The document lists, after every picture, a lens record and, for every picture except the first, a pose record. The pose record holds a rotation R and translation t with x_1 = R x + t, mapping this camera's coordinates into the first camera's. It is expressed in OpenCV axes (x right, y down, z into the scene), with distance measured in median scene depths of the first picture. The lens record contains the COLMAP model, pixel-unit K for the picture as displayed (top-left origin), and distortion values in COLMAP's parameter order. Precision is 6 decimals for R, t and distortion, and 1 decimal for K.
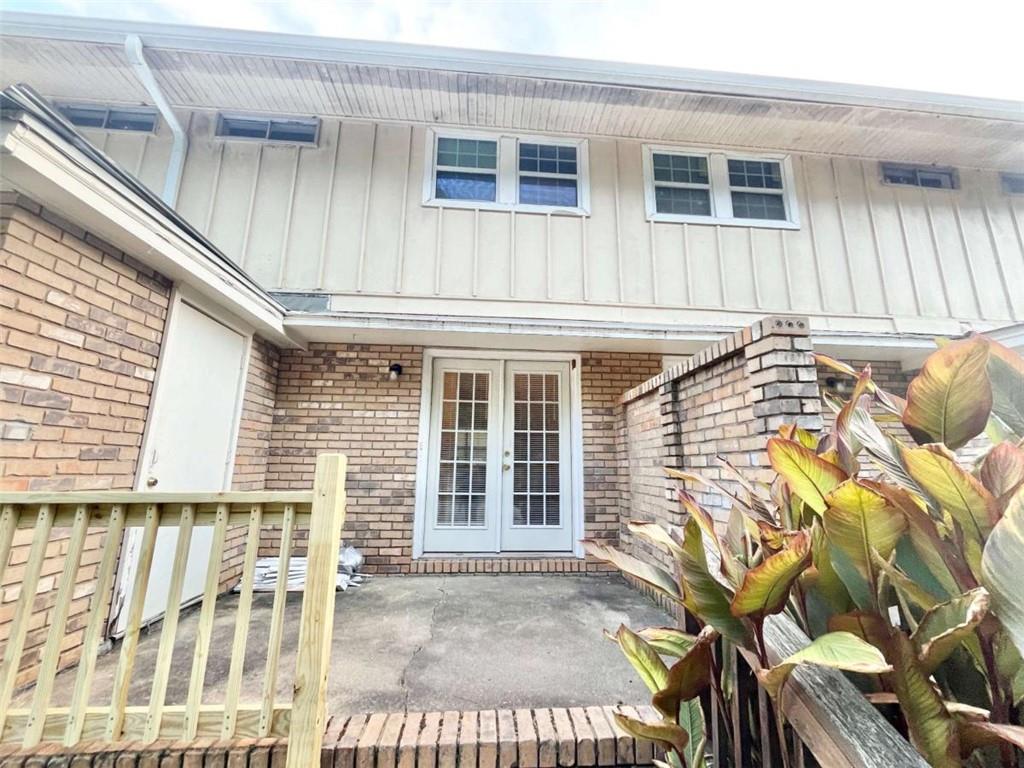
lens RADIAL K [[413.2, 0, 512.9], [0, 413.2, 381.4], [0, 0, 1]] dist [-0.001190, -0.000093]
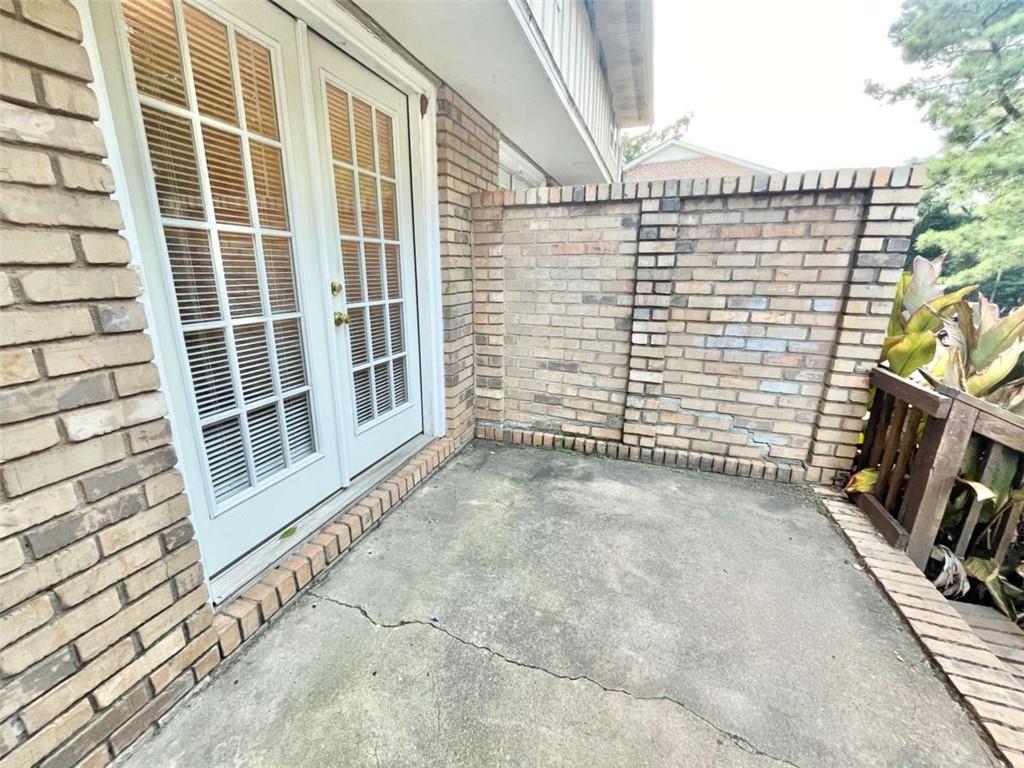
lens RADIAL K [[413.2, 0, 512.9], [0, 413.2, 381.4], [0, 0, 1]] dist [-0.001190, -0.000093]
pose [[0.389899, -0.251990, 0.885709, -0.394990], [-0.190859, 0.918831, 0.345432, 0.084834], [-0.900862, -0.303729, 0.310157, 0.733296]]
